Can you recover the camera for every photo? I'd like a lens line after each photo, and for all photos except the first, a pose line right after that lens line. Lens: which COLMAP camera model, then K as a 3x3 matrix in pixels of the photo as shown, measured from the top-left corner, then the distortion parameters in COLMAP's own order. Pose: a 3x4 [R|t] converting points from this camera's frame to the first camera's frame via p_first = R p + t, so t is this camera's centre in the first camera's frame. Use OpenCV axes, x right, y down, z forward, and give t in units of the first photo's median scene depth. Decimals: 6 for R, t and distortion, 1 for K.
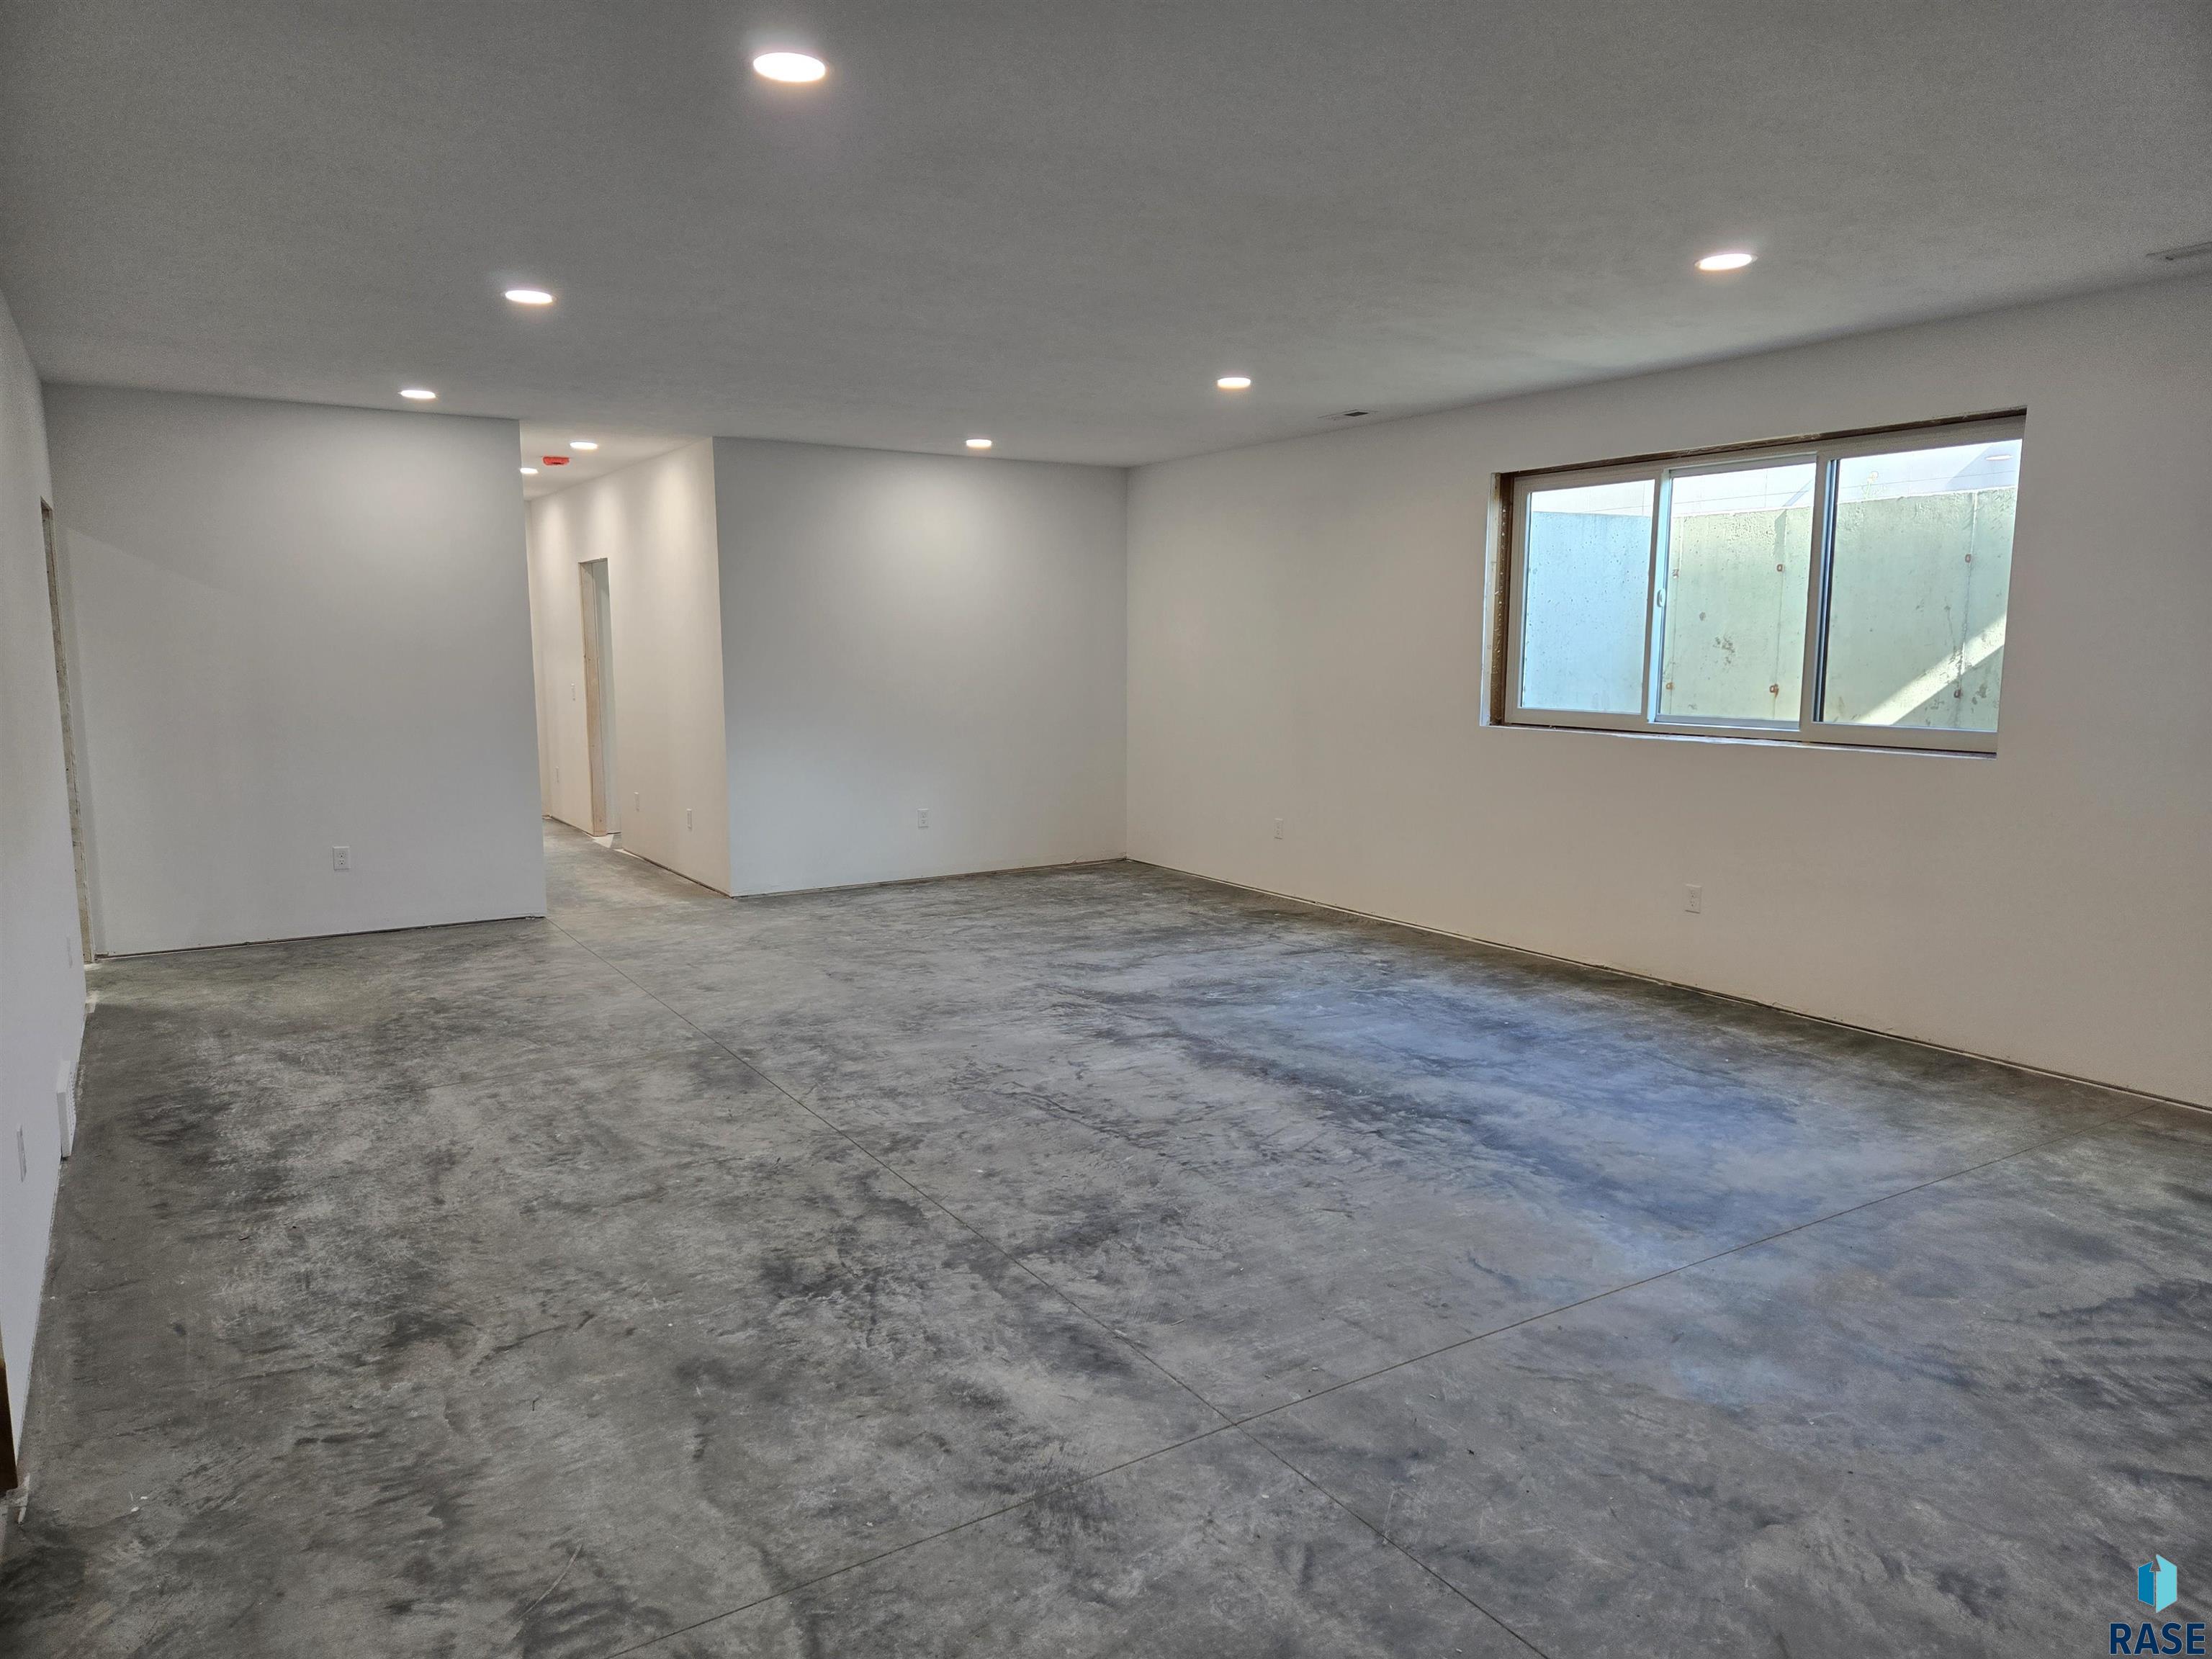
lens RADIAL K [[1474.0, 0, 1104.1], [0, 1474.0, 831.7], [0, 0, 1]] dist [-0.000999, -0.004850]
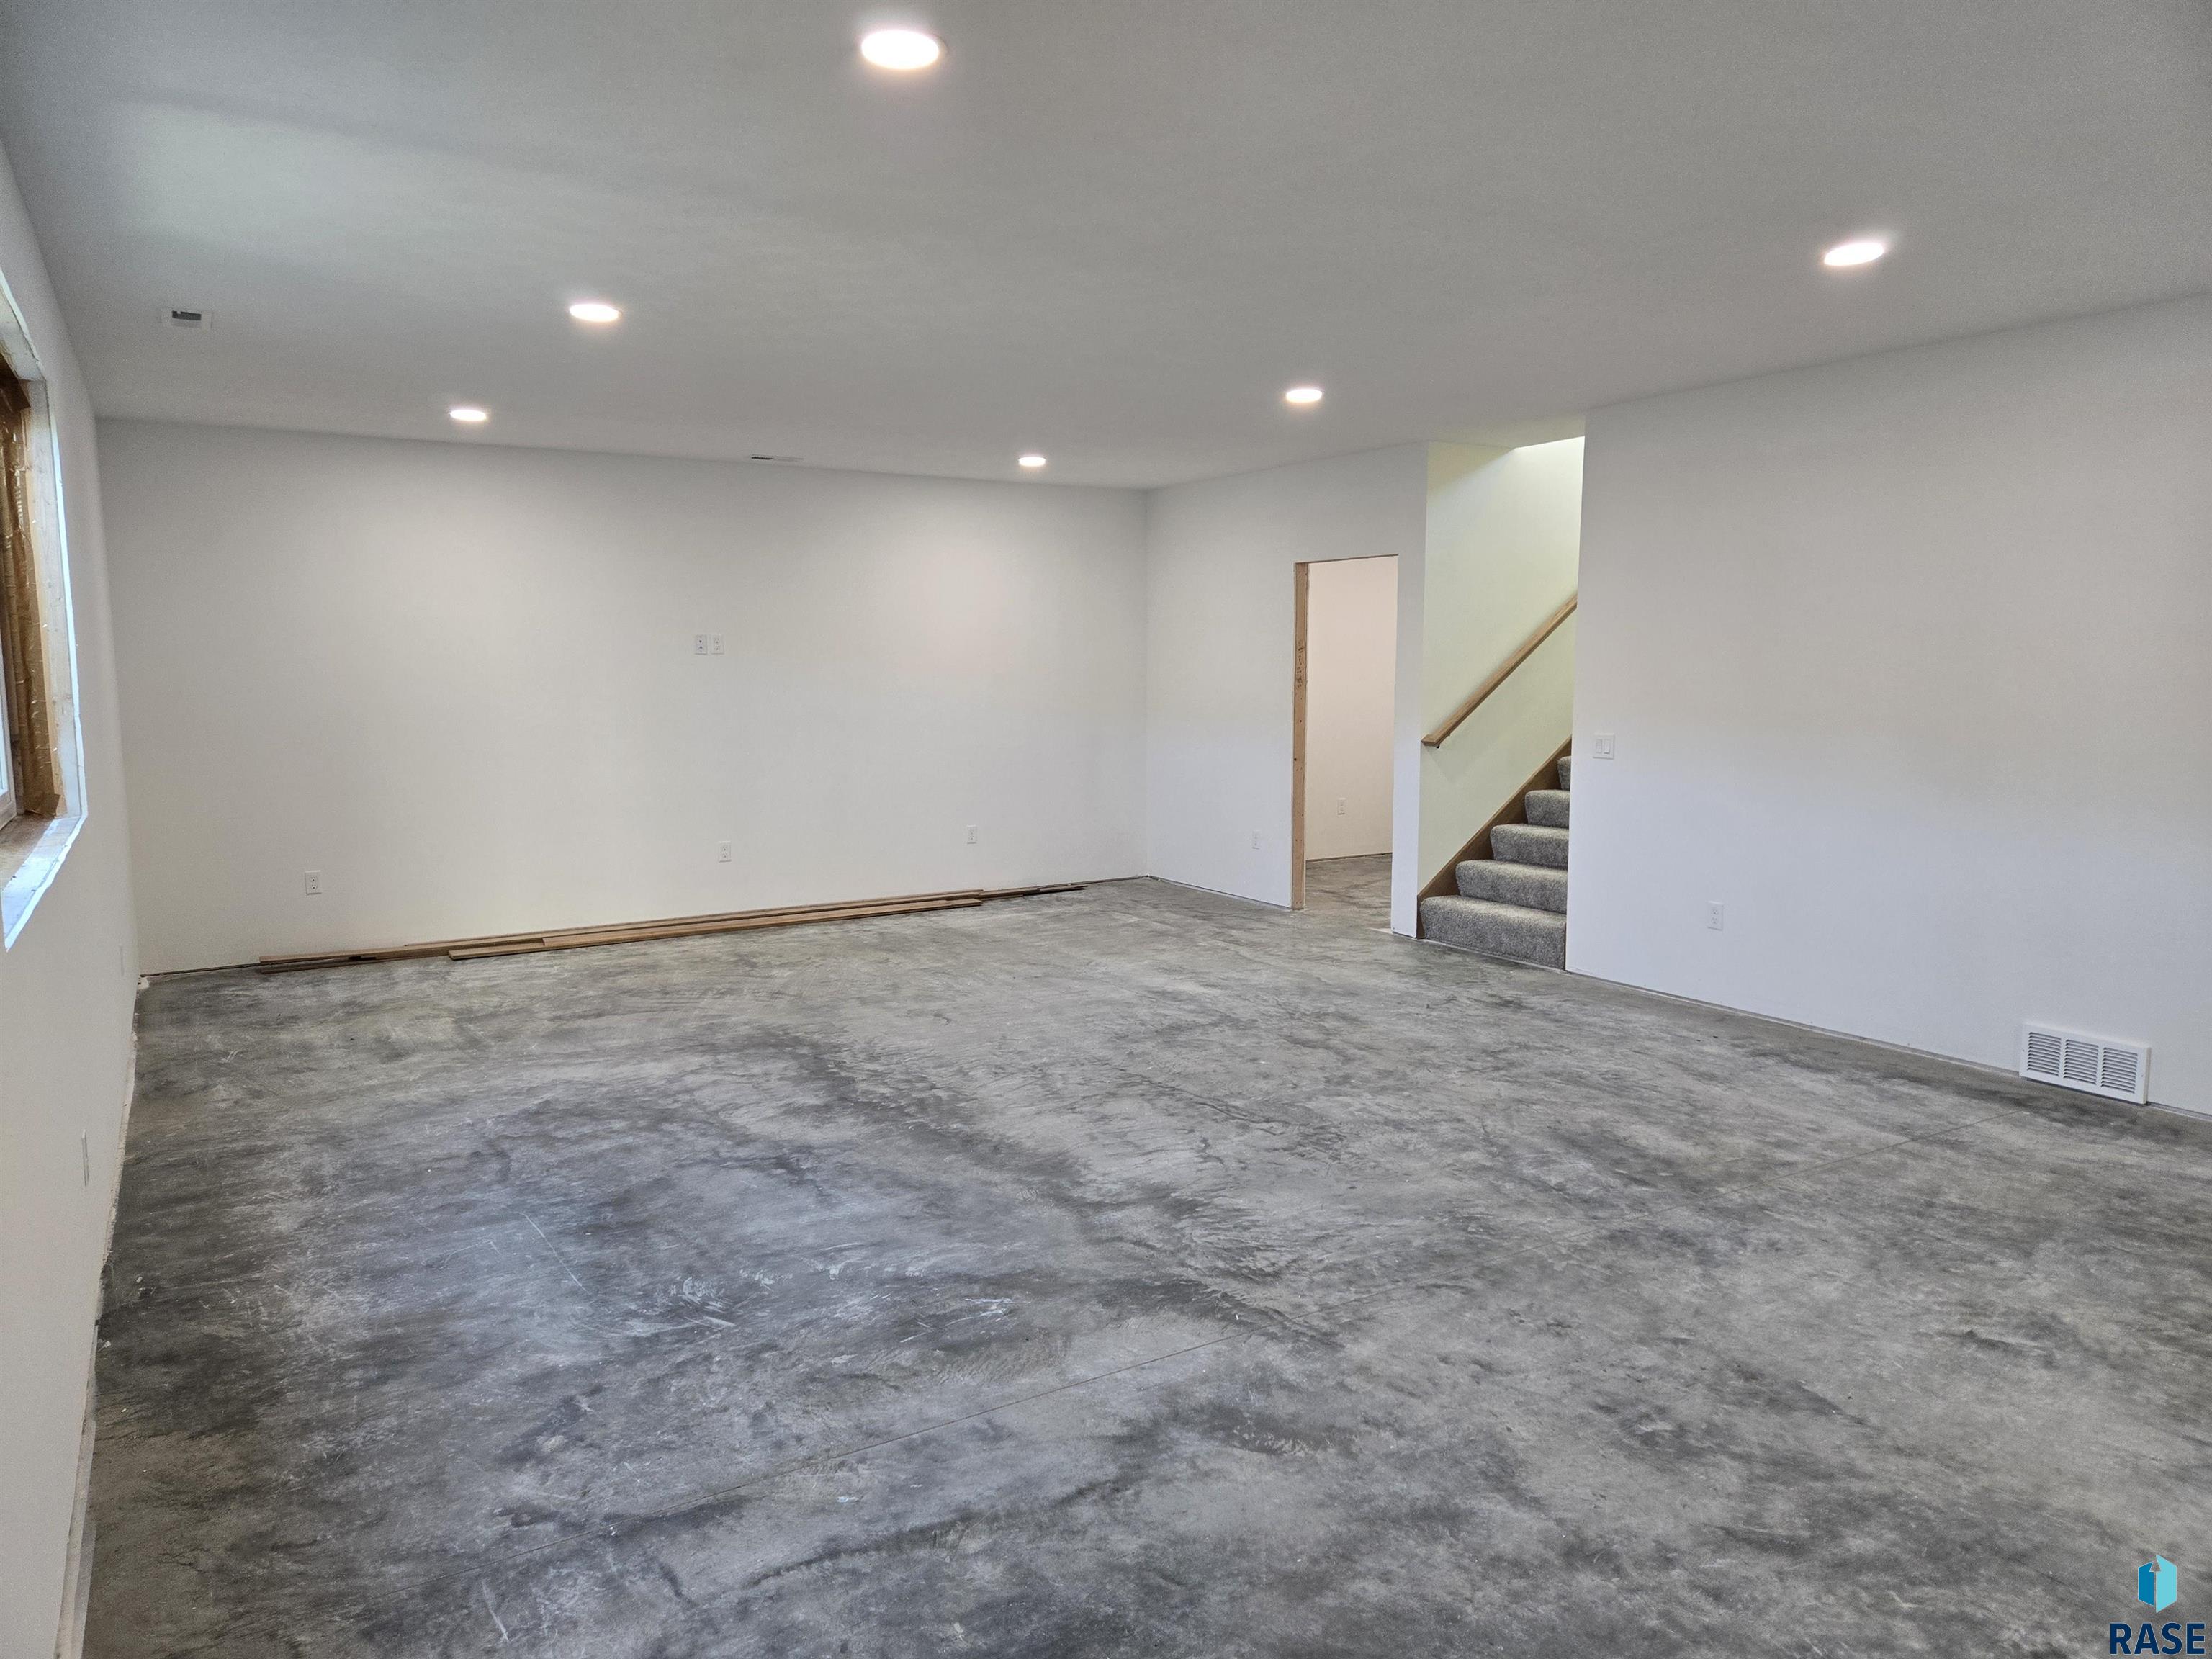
lens RADIAL K [[1474.0, 0, 1104.4], [0, 1474.0, 832.3], [0, 0, 1]] dist [-0.000999, -0.004850]
pose [[-0.999909, 0.006793, 0.011619, 0.034083], [0.009434, 0.969452, 0.245101, -0.247898], [-0.009599, 0.245188, -0.969428, 1.893727]]
